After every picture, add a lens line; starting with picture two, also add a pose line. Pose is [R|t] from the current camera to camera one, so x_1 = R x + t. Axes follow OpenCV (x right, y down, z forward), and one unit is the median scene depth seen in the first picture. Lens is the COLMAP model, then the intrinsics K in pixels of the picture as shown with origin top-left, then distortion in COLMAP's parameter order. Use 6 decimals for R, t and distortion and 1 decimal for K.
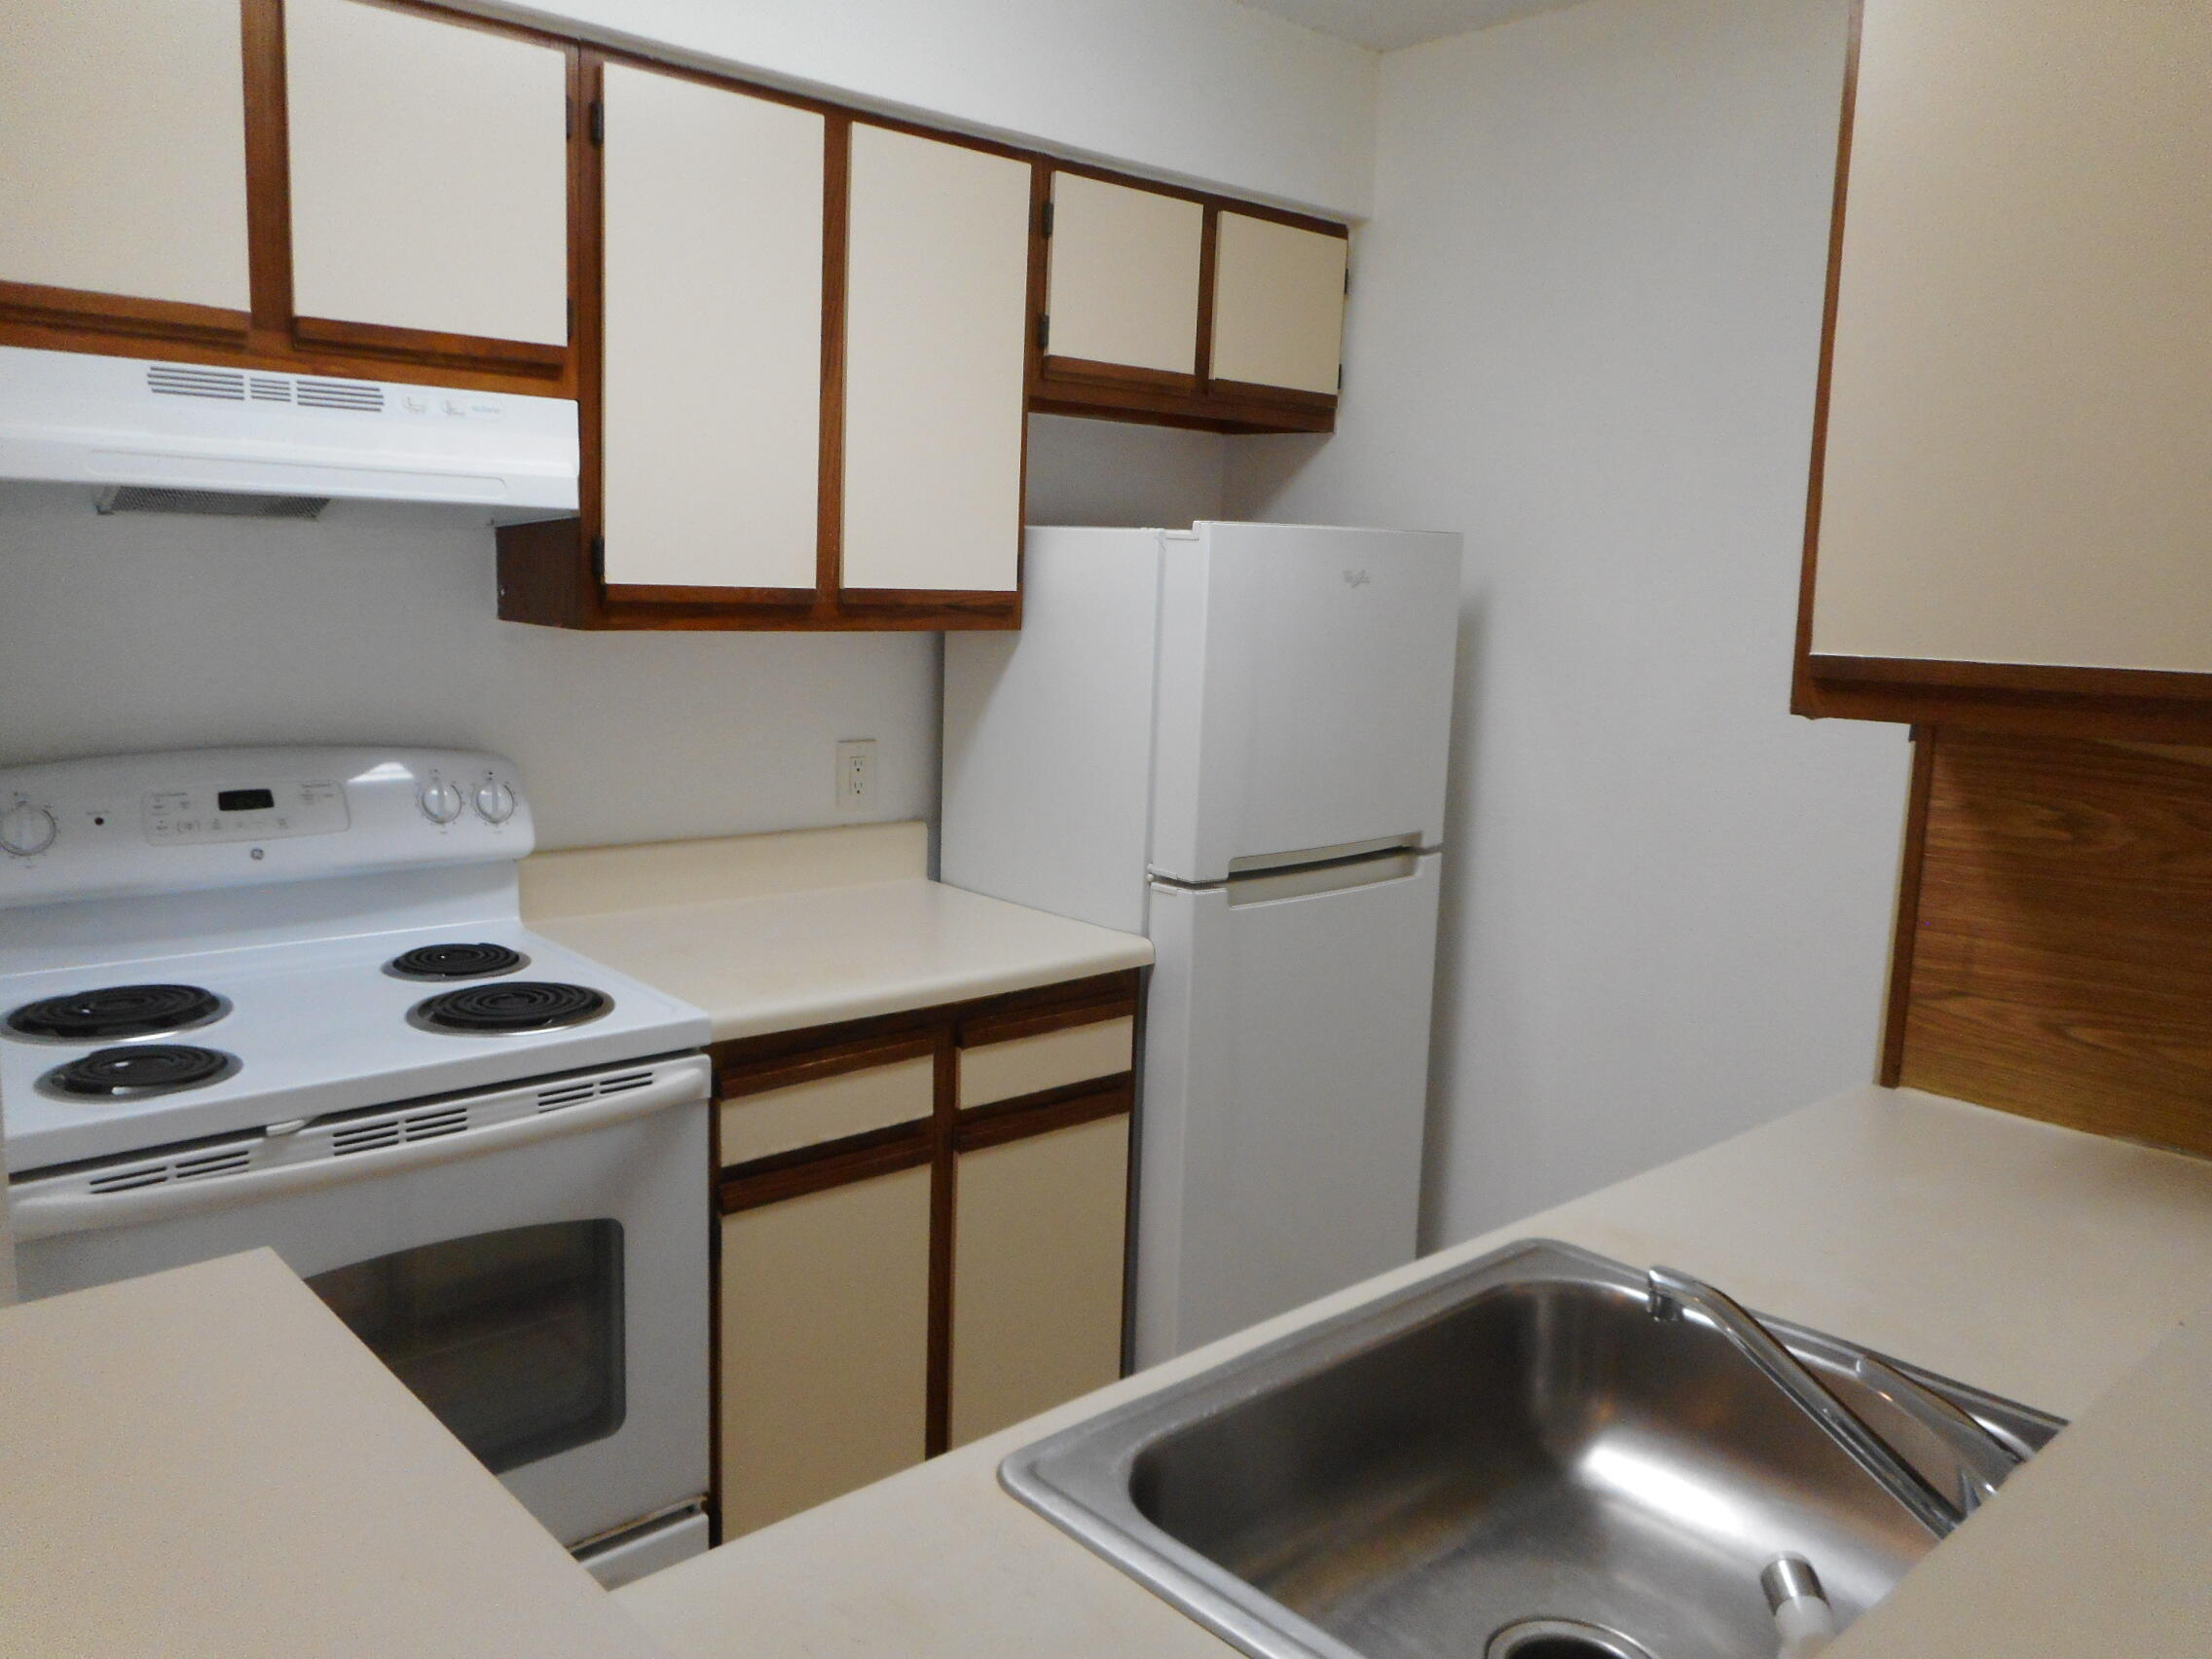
lens RADIAL K [[1638.1, 0, 1104.0], [0, 1638.1, 836.2], [0, 0, 1]] dist [-0.013906, 0.000665]
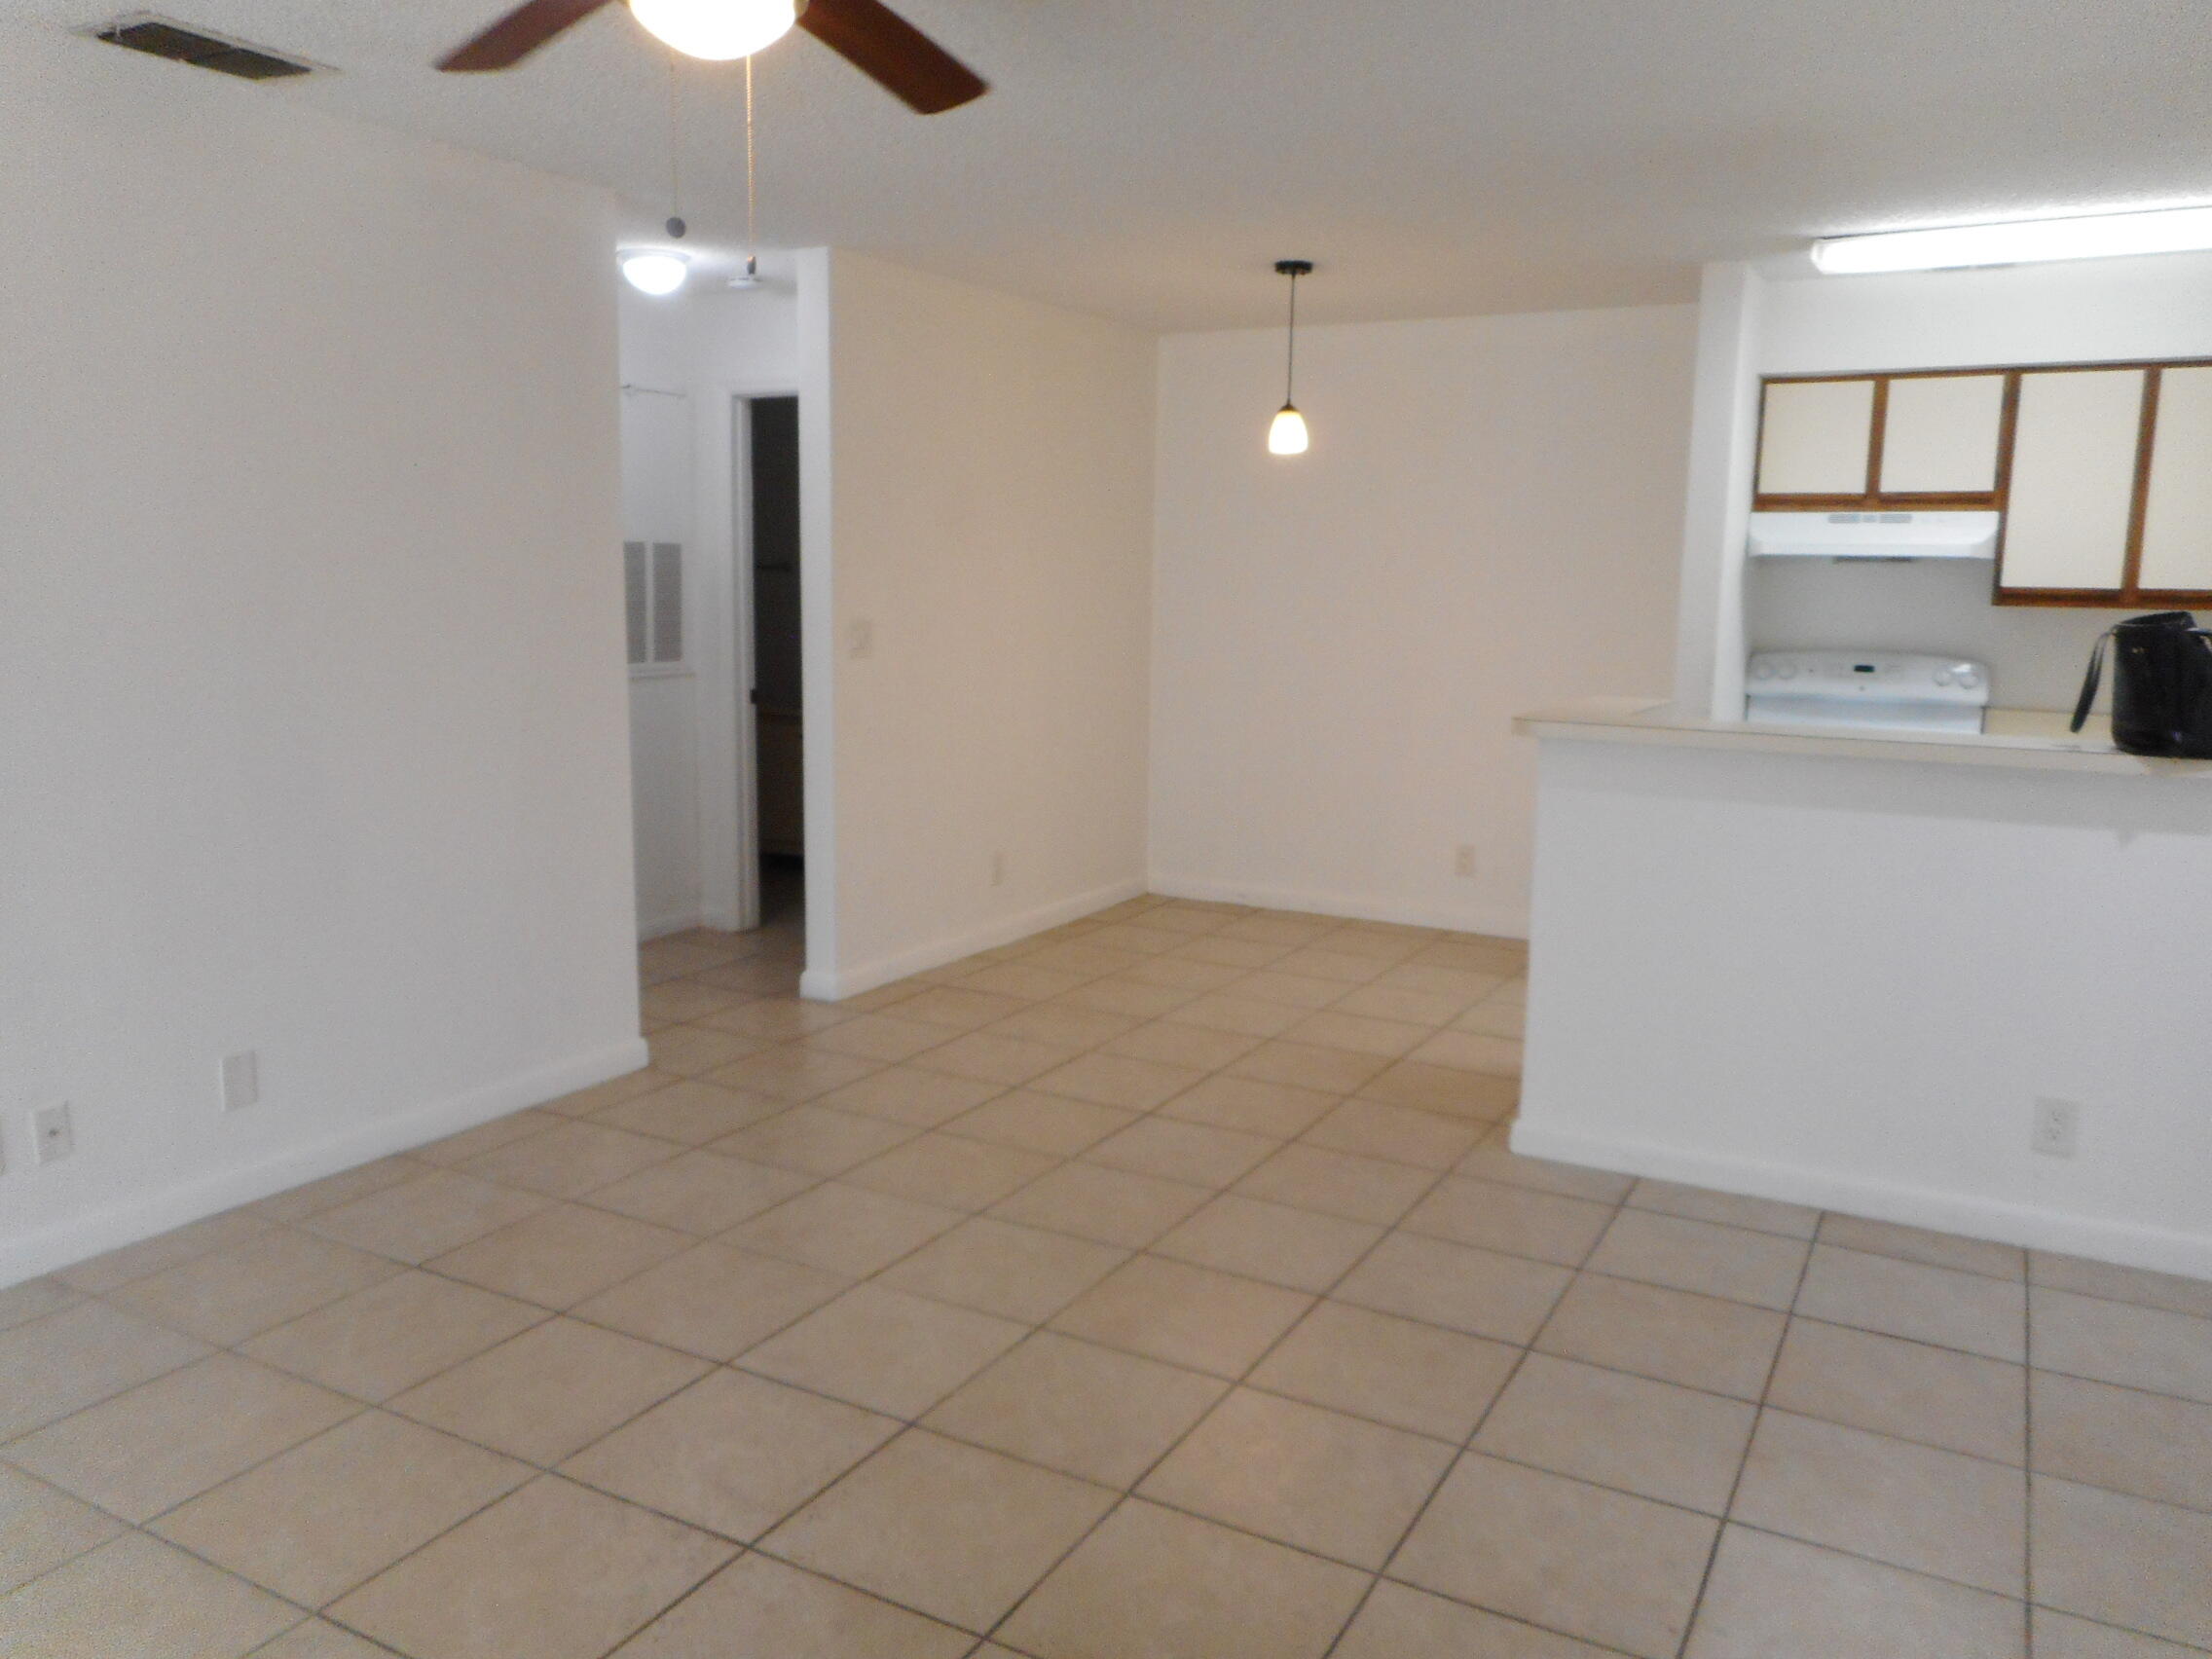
lens RADIAL K [[1638.1, 0, 1112.6], [0, 1638.1, 846.1], [0, 0, 1]] dist [-0.013906, 0.000665]
pose [[0.310927, 0.138359, -0.940309, 1.688699], [-0.149480, 0.984153, 0.095383, 0.197253], [0.938605, 0.110900, 0.326682, -1.018022]]
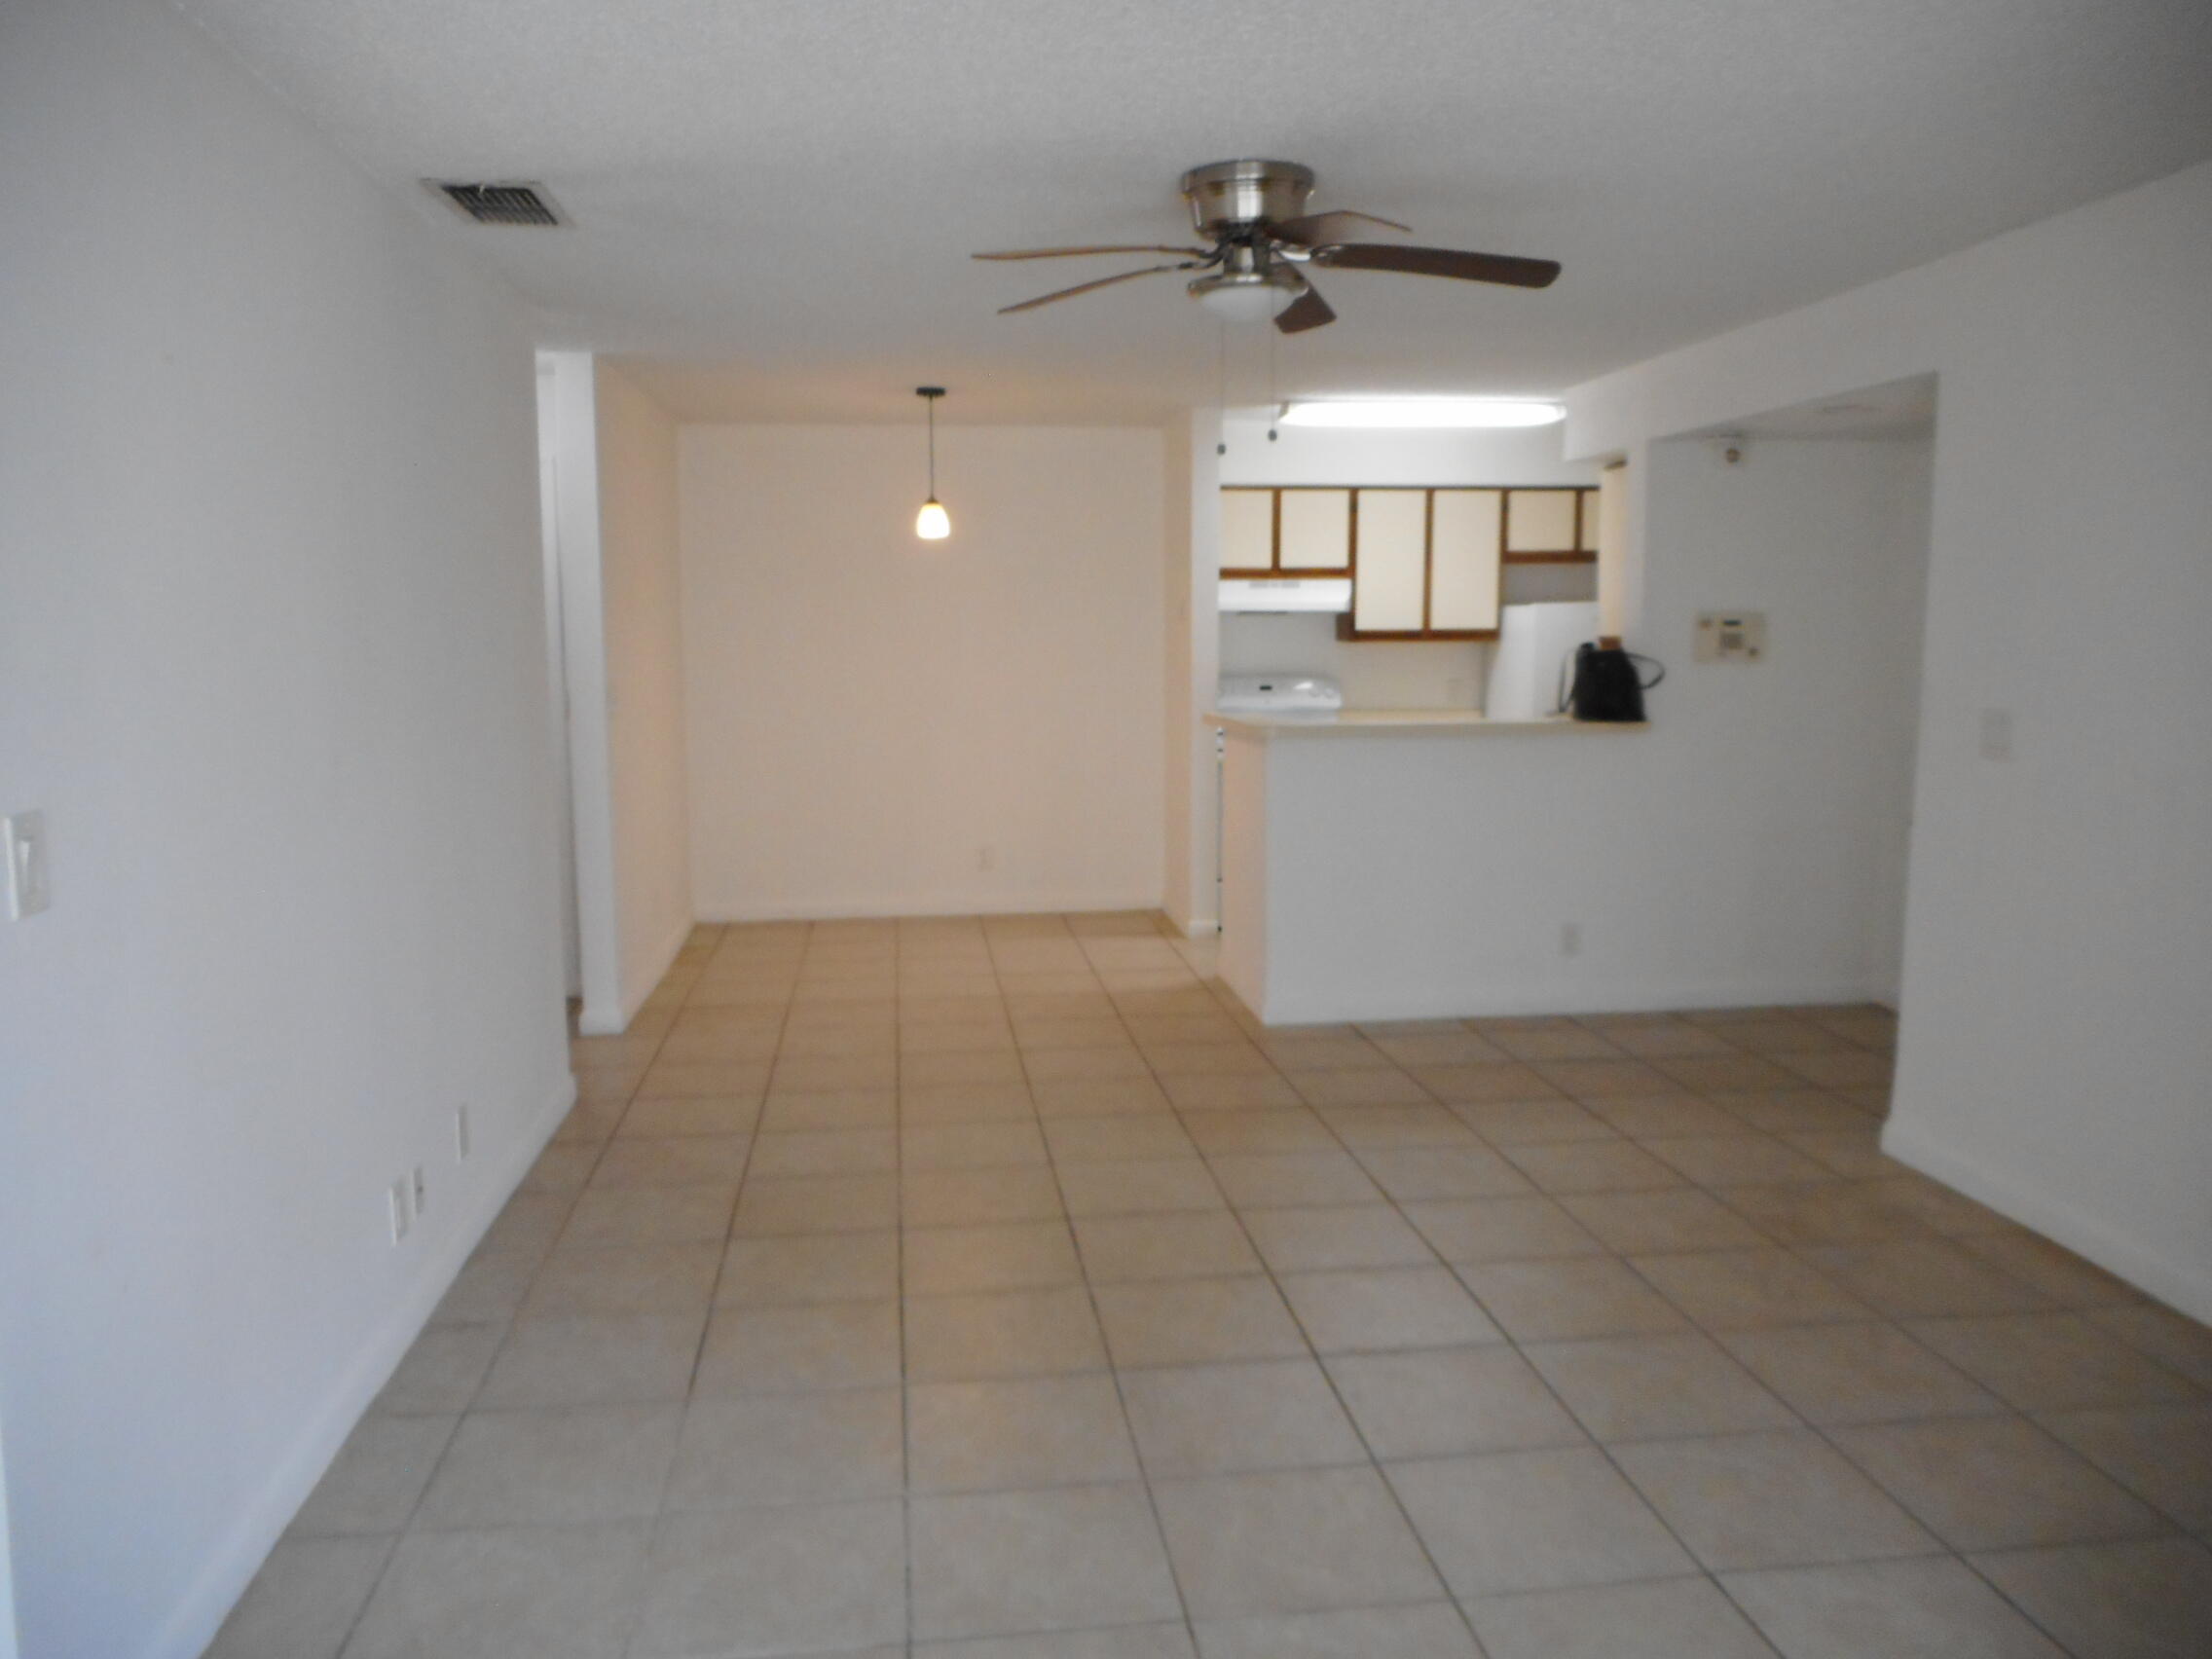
lens RADIAL K [[1638.1, 0, 1100.2], [0, 1638.1, 818.8], [0, 0, 1]] dist [-0.013906, 0.000665]
pose [[0.817611, 0.034295, -0.574748, 1.417519], [-0.057784, 0.998072, -0.022645, 0.405331], [0.572864, 0.051726, 0.818017, -2.421129]]
